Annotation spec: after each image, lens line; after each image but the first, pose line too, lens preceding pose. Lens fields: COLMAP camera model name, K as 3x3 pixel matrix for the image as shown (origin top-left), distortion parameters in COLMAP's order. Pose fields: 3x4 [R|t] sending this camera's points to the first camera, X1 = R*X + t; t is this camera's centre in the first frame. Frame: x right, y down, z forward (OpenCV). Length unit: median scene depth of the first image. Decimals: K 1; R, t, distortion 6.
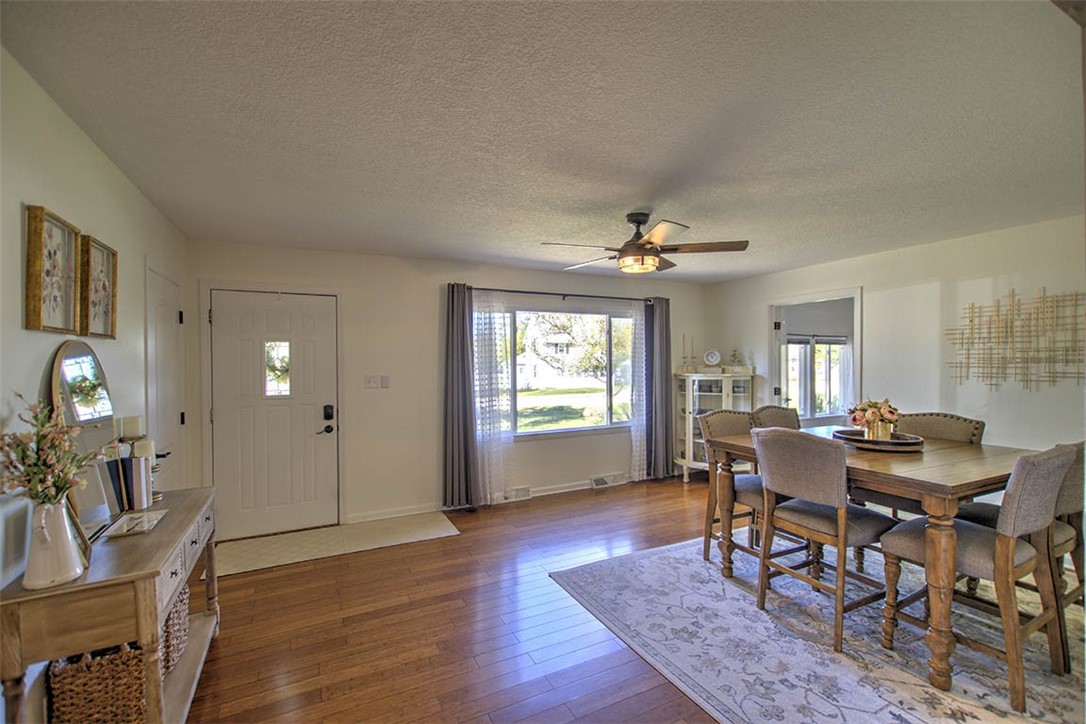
lens RADIAL K [[470.0, 0, 544.1], [0, 470.0, 359.8], [0, 0, 1]] dist [0.009620, -0.004063]
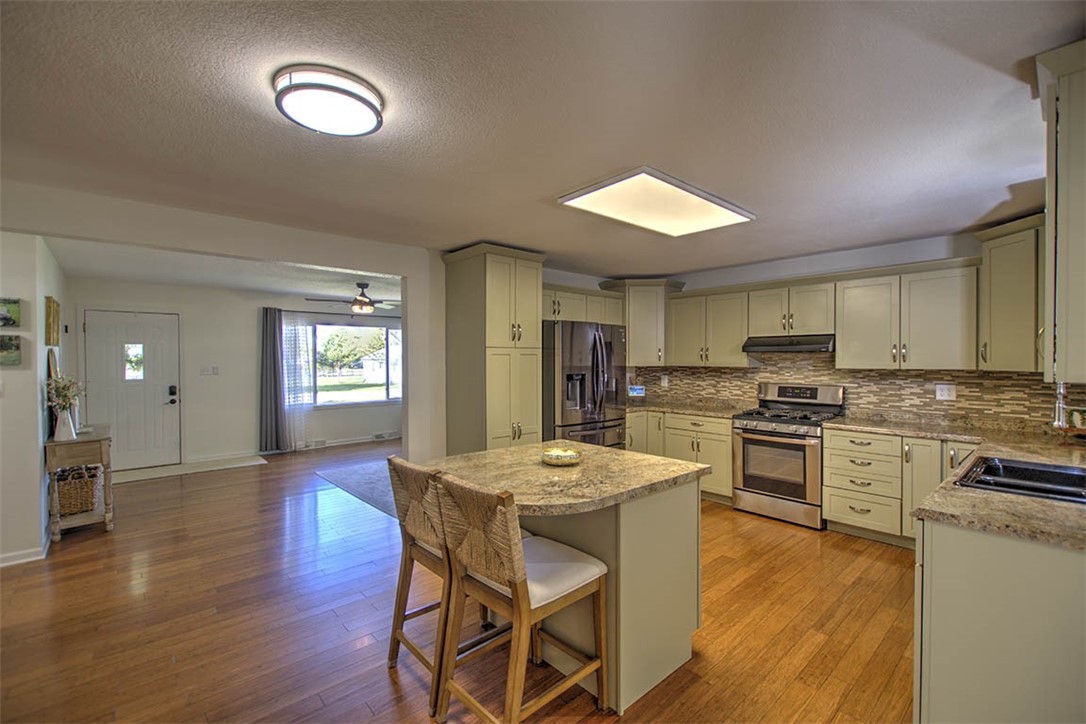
lens RADIAL K [[470.0, 0, 548.7], [0, 470.0, 362.9], [0, 0, 1]] dist [0.009620, -0.004063]
pose [[0.964028, 0.003201, 0.265781, 0.283120], [-0.007656, 0.999847, 0.015724, -0.010681], [-0.265690, -0.017193, 0.963905, -0.728081]]
